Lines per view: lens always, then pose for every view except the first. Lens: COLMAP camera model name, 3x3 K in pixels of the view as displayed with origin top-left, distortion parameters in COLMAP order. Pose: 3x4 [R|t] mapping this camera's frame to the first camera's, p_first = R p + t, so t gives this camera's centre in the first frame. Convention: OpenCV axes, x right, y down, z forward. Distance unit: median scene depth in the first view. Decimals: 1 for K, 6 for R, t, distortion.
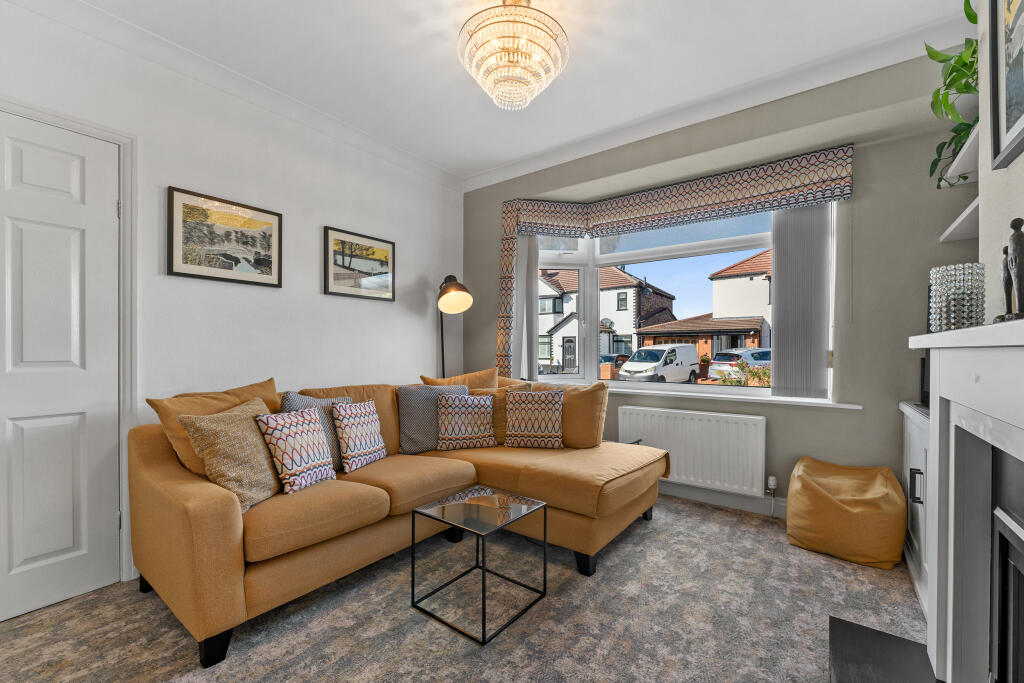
lens RADIAL K [[425.7, 0, 509.9], [0, 425.7, 349.7], [0, 0, 1]] dist [-0.001924, -0.000165]
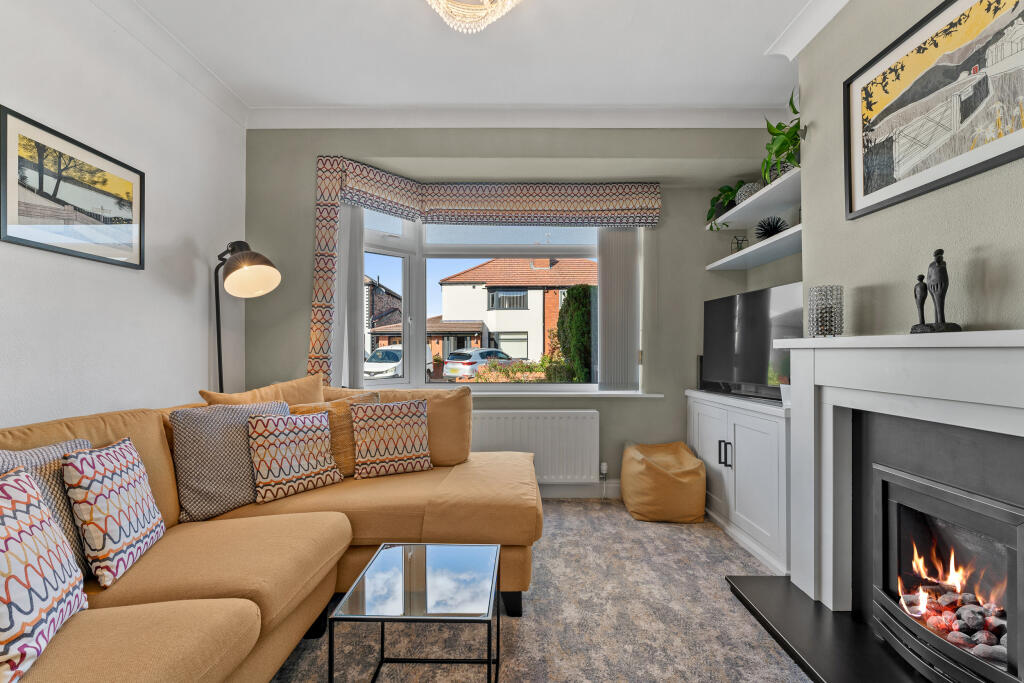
lens RADIAL K [[425.7, 0, 509.9], [0, 425.7, 349.7], [0, 0, 1]] dist [-0.001924, -0.000165]
pose [[0.802304, -0.000803, 0.596915, -0.240502], [0.001008, 0.999999, -0.000009, -0.000372], [-0.596915, 0.000609, 0.802304, 0.231883]]
